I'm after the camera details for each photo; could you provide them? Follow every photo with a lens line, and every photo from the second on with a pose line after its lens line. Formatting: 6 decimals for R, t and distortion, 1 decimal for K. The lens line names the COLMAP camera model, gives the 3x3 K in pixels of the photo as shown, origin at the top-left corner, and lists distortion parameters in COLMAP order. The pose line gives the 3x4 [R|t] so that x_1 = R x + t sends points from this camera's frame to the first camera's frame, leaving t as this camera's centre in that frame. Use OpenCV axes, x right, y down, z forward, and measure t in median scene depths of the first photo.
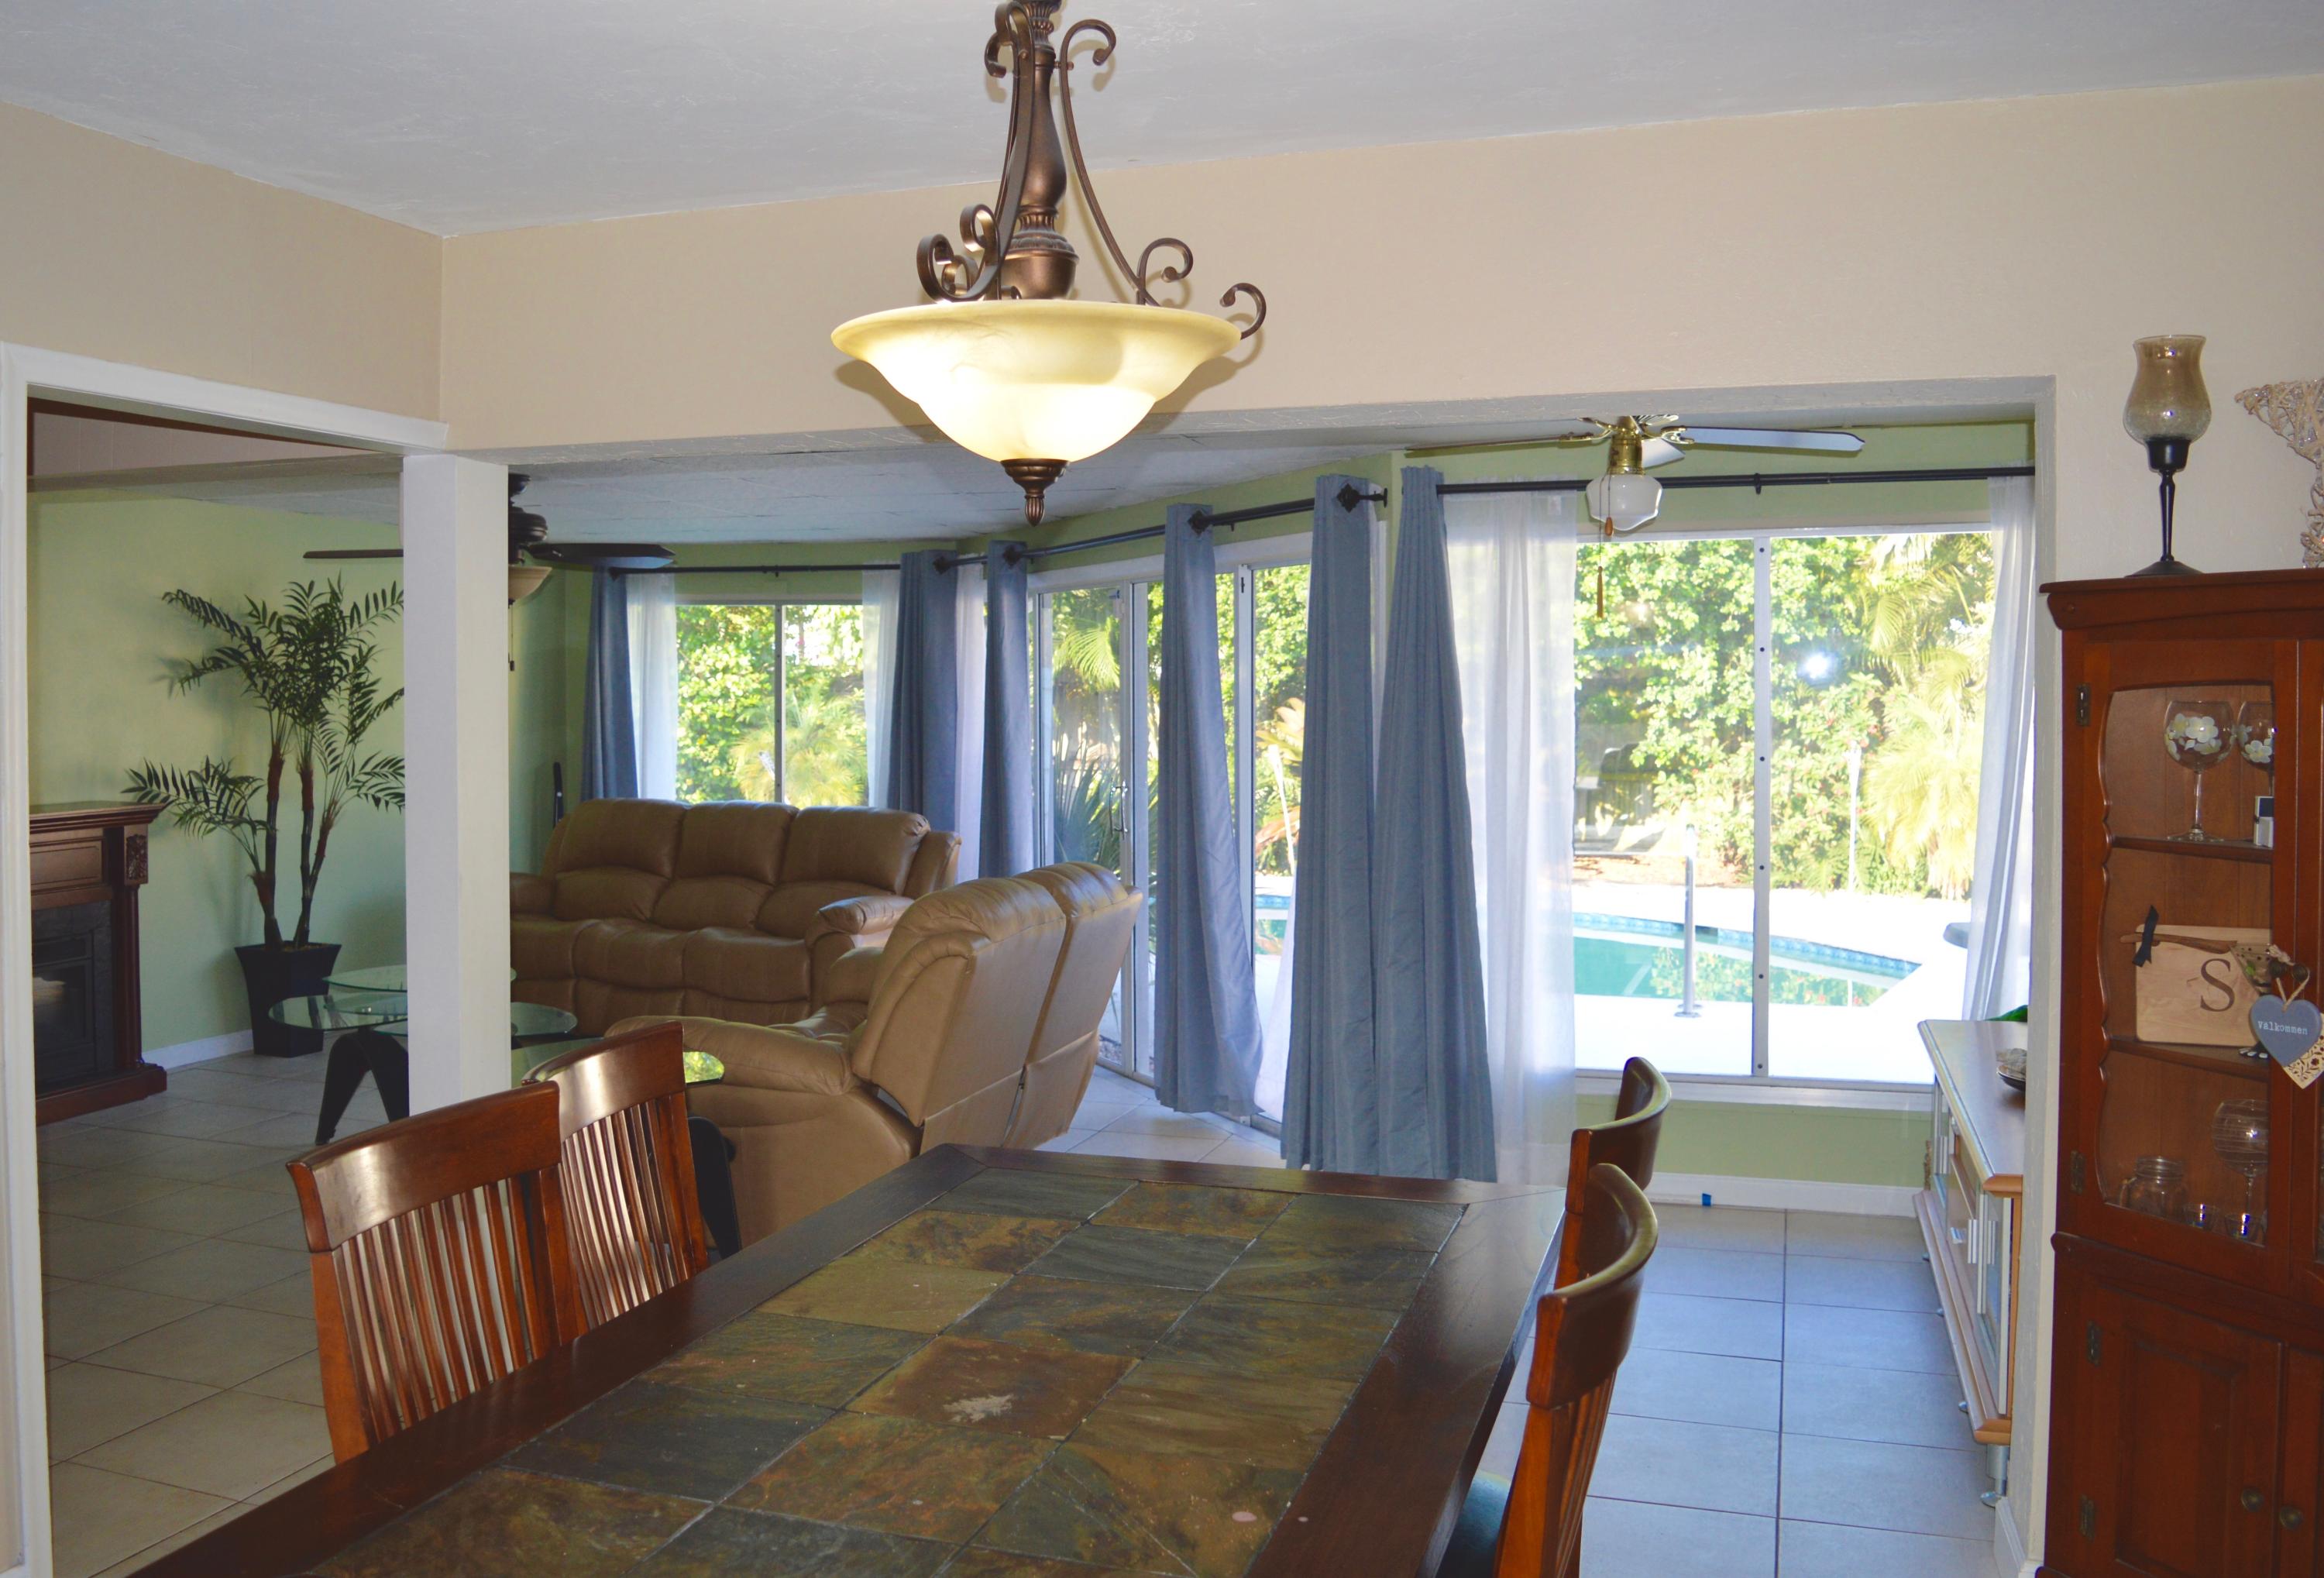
lens RADIAL K [[1975.2, 0, 1076.4], [0, 1975.2, 725.2], [0, 0, 1]] dist [-0.086641, 0.003457]
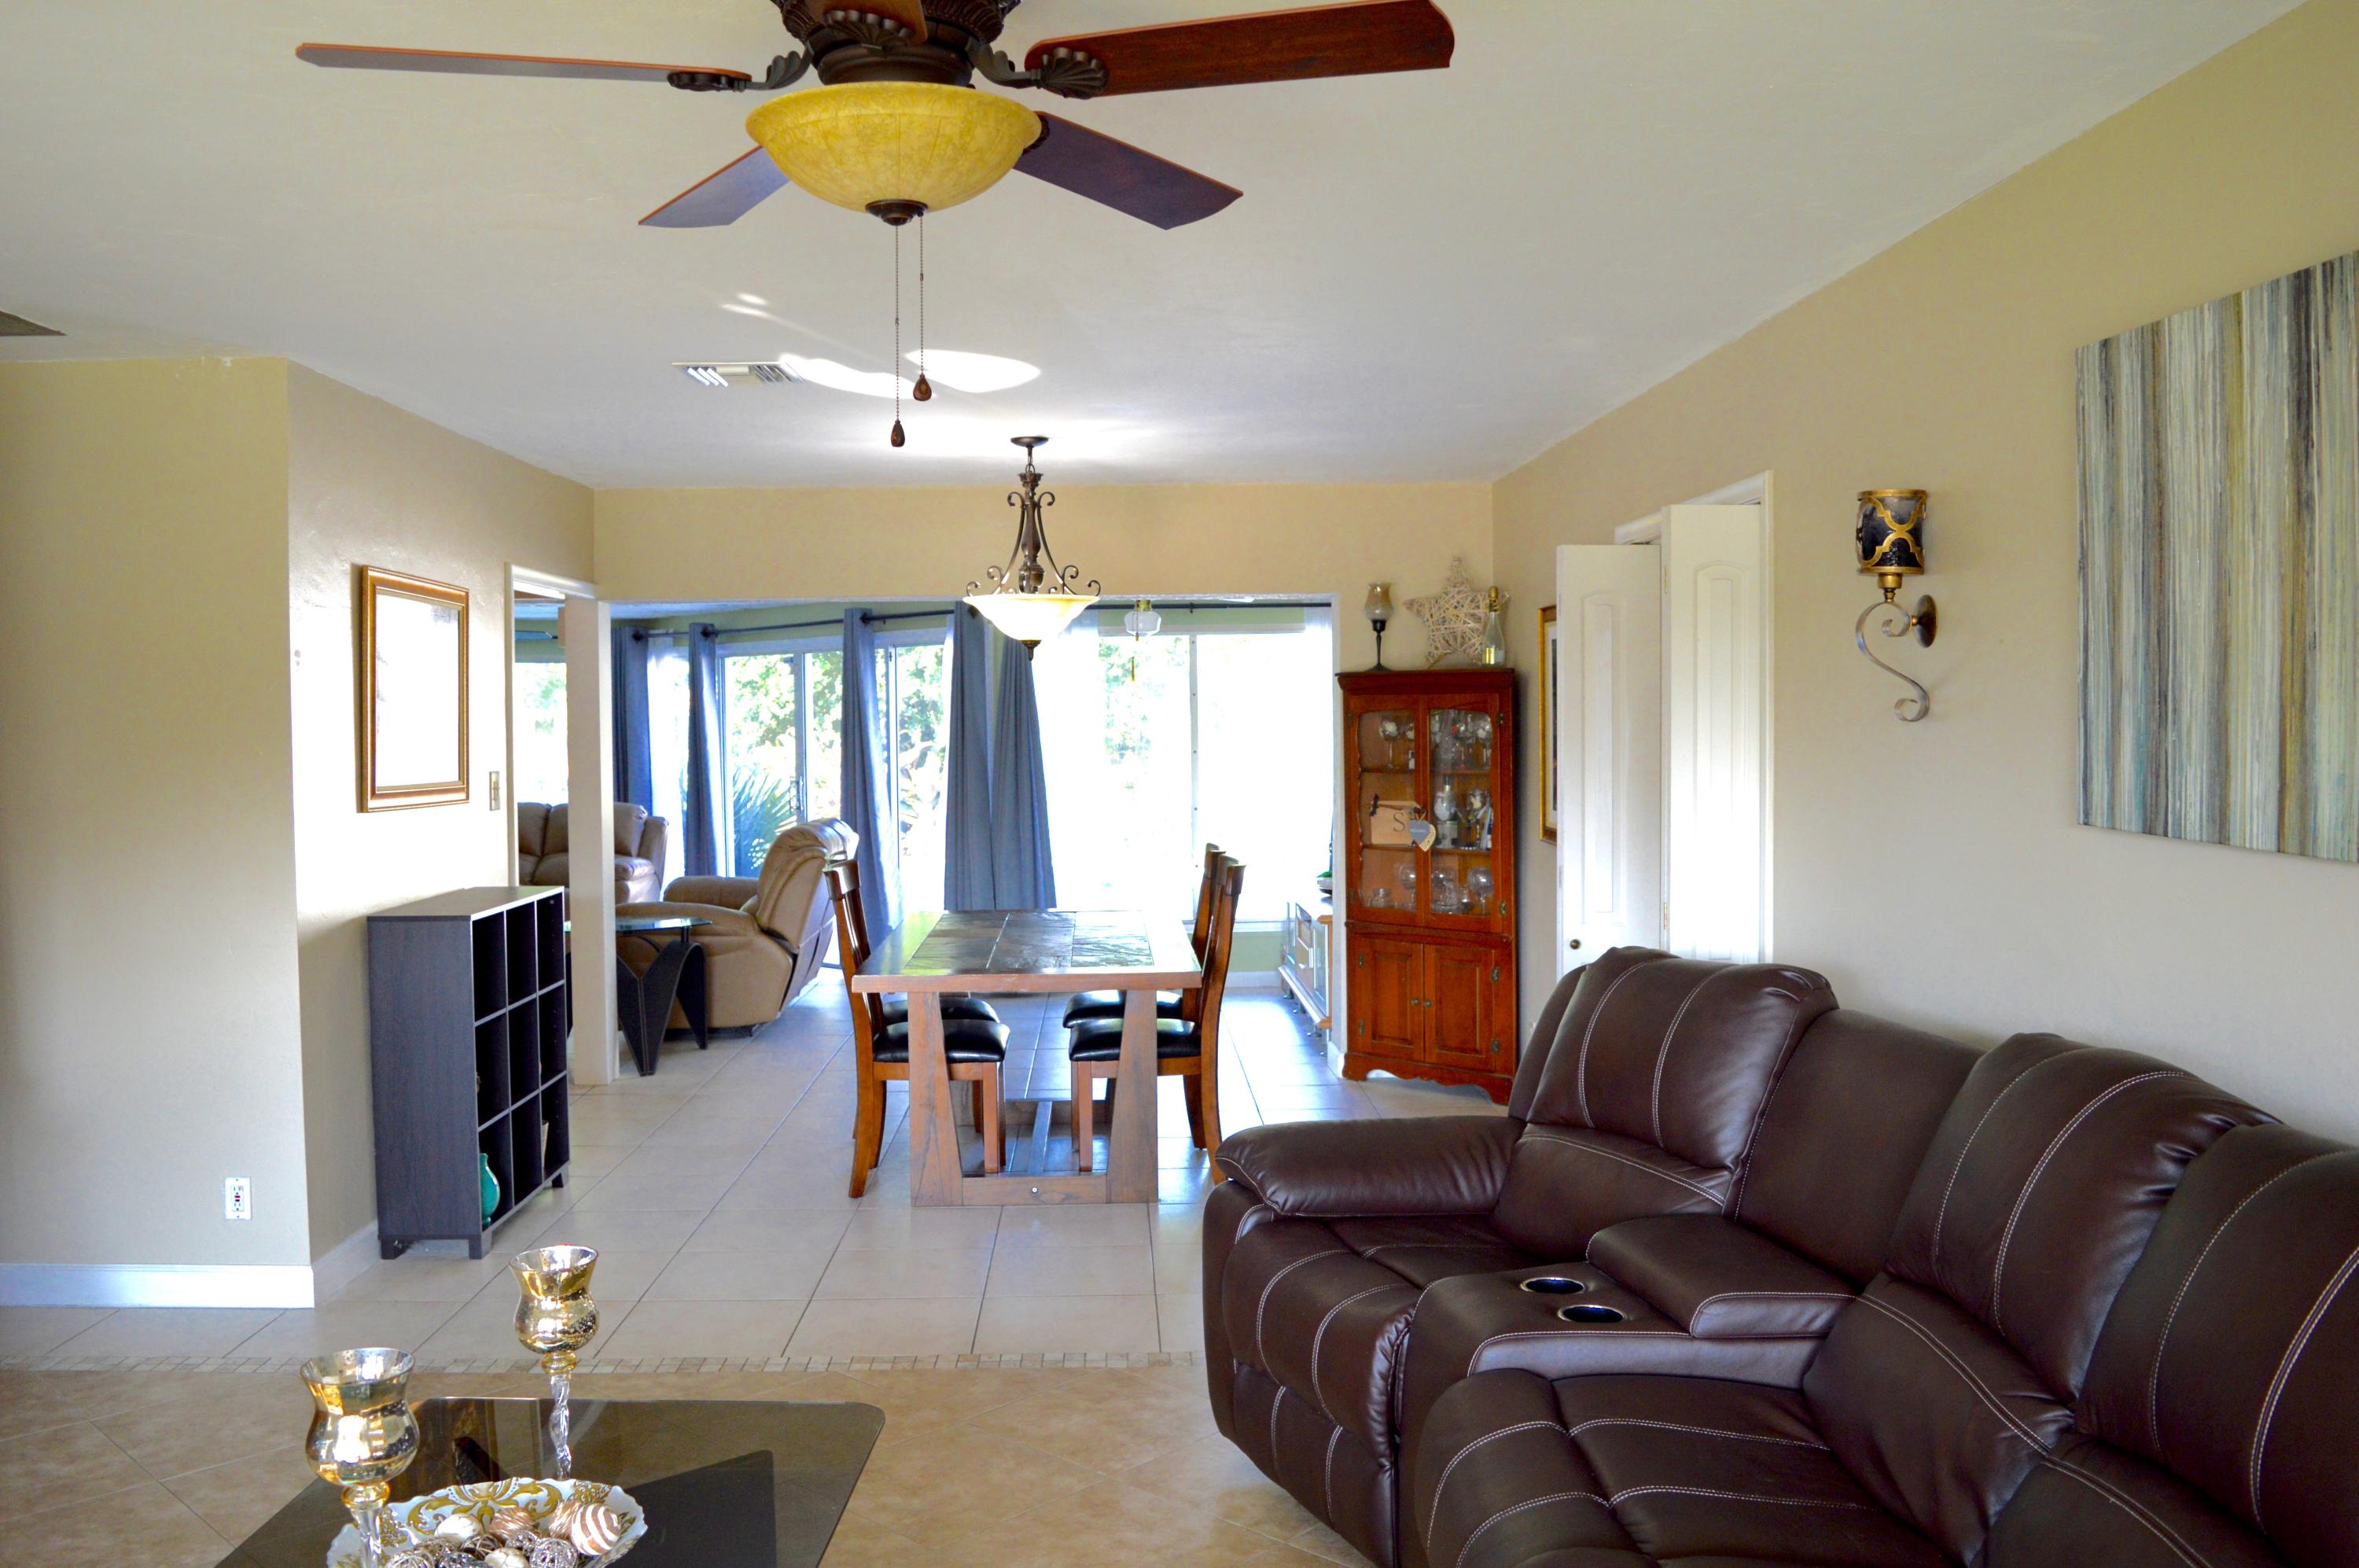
lens RADIAL K [[1866.5, 0, 1175.8], [0, 1866.5, 773.5], [0, 0, 1]] dist [-0.069290, 0.007767]
pose [[0.924916, -0.019507, 0.379670, -0.287842], [0.016078, 0.999796, 0.012200, 0.012421], [-0.379830, -0.005180, 0.925042, -0.545997]]
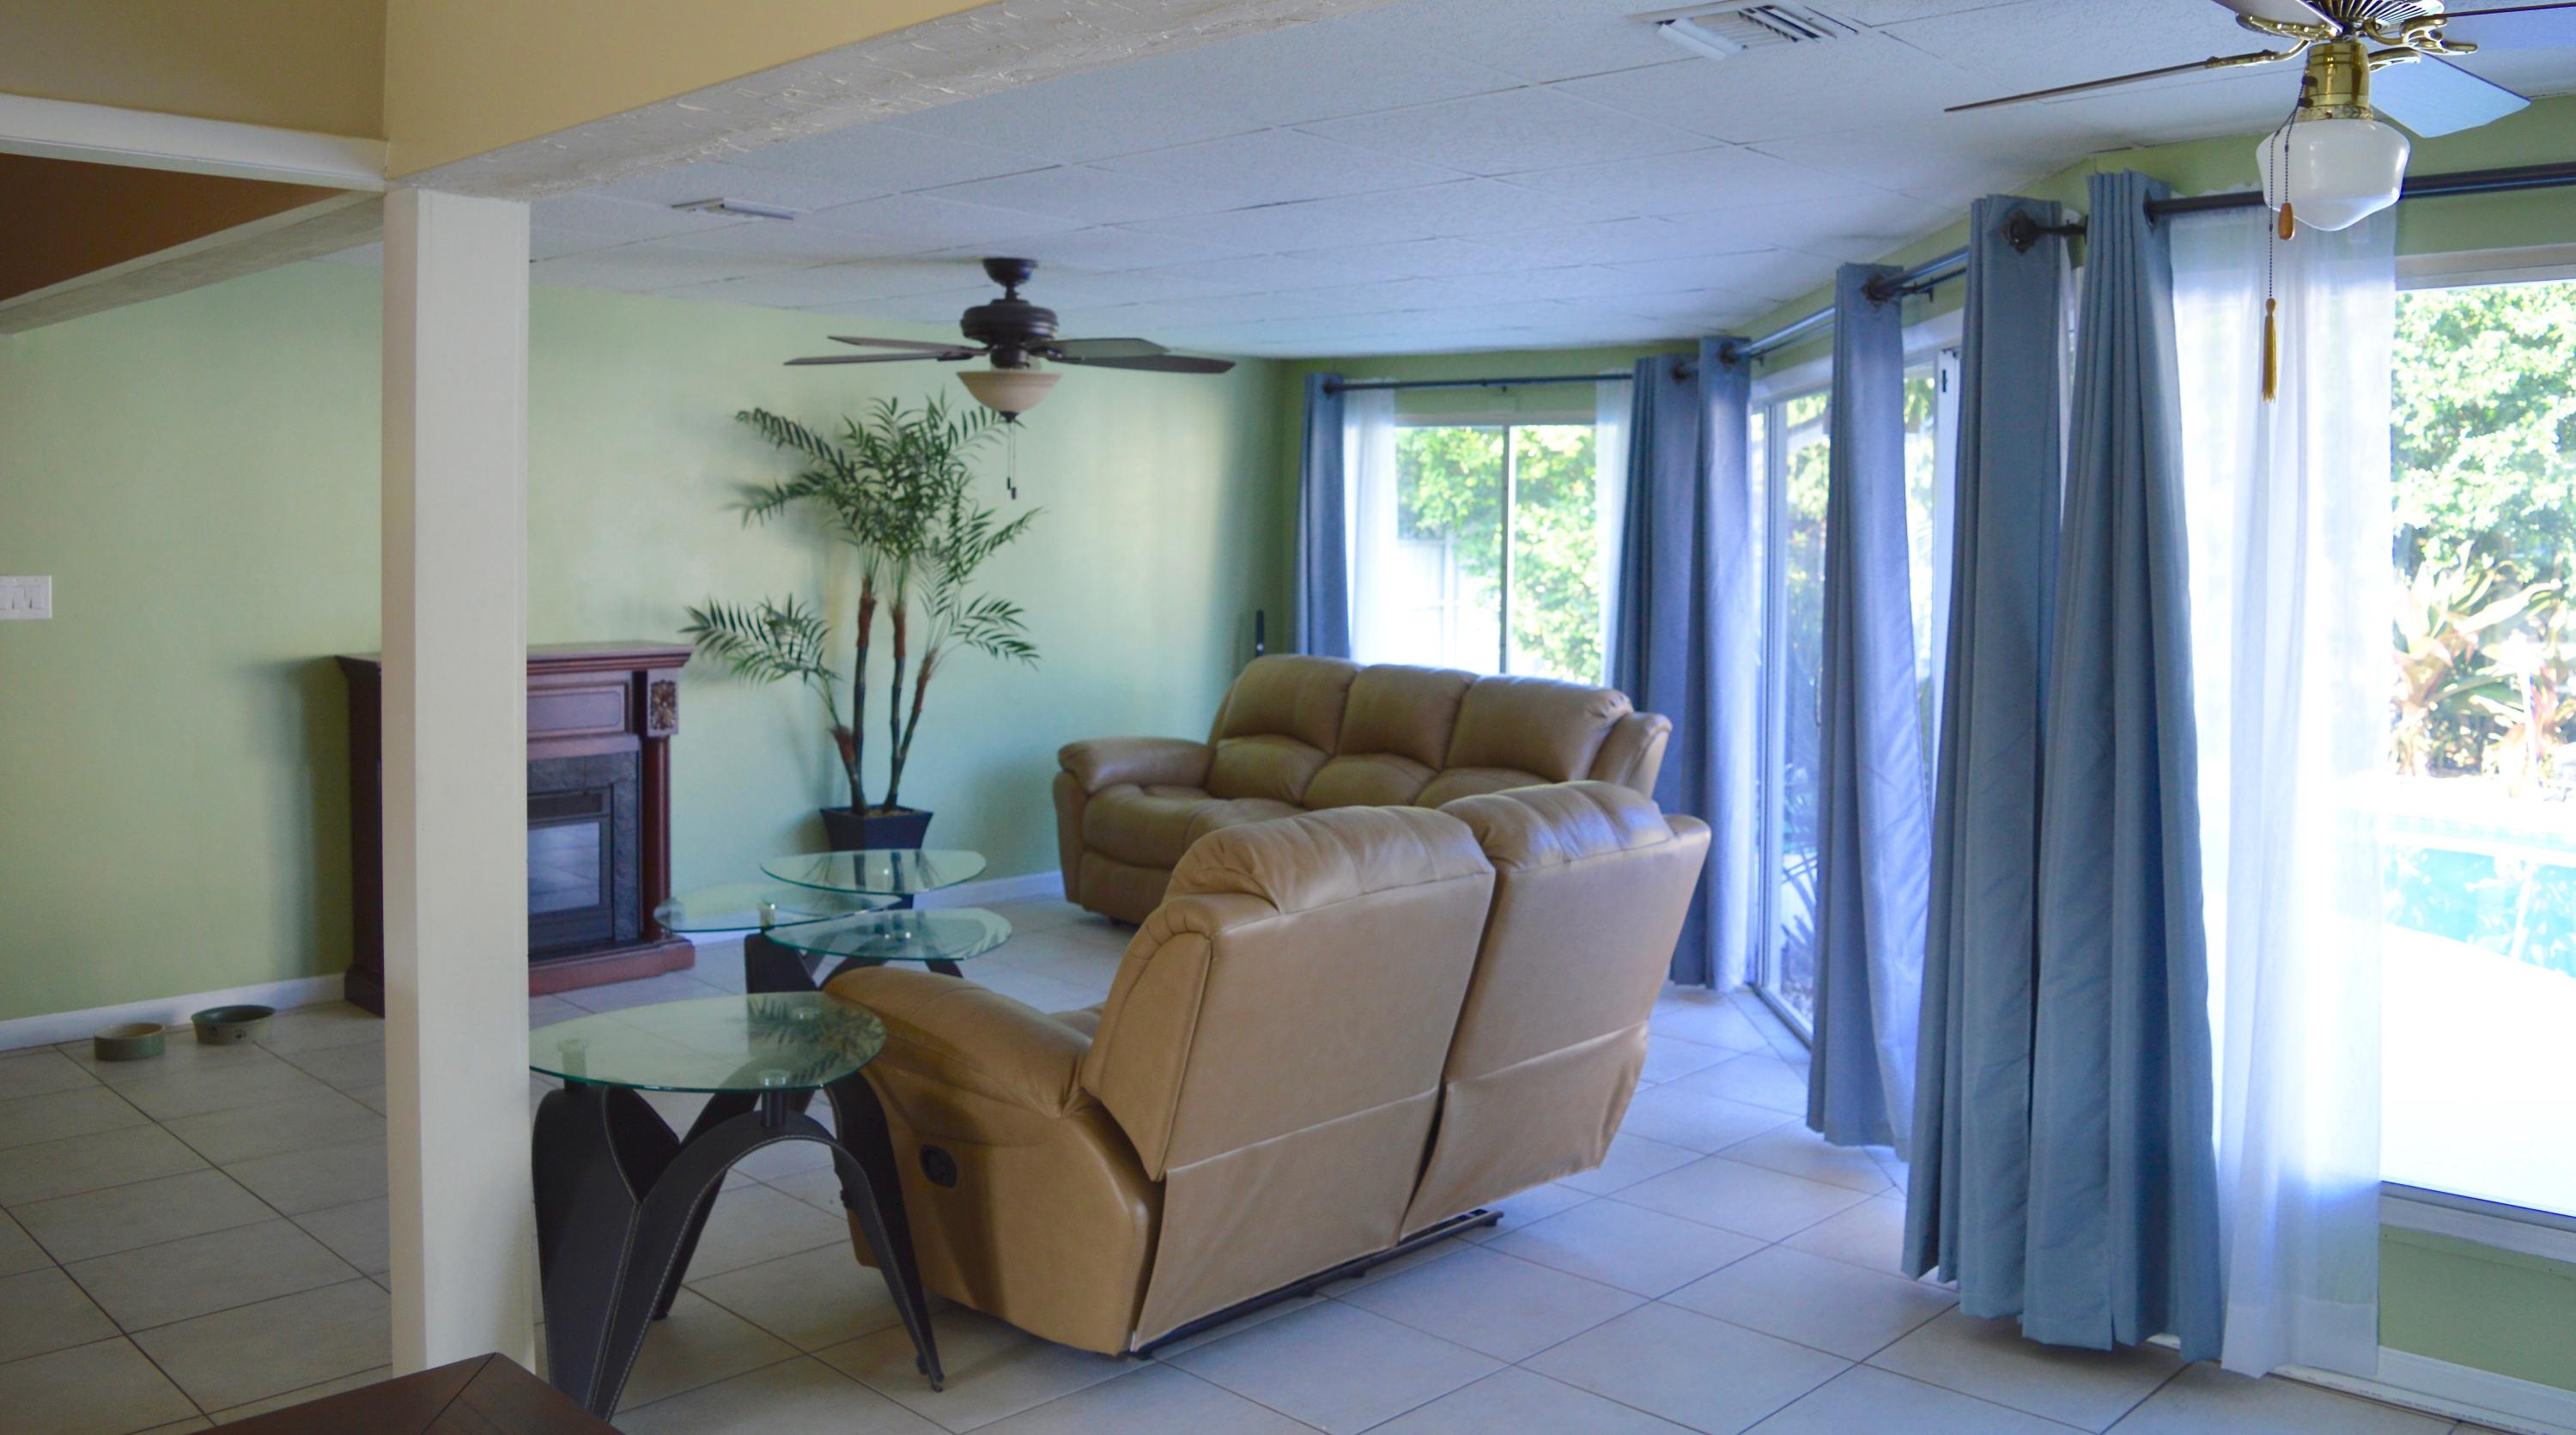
lens RADIAL K [[2014.1, 0, 1336.9], [0, 2014.1, 563.4], [0, 0, 1]] dist [-0.075647, -0.003492]
pose [[0.917125, 0.018234, -0.398182, 0.164333], [-0.019304, 0.999813, 0.001324, -0.004587], [0.398132, 0.006472, 0.917305, 0.276559]]
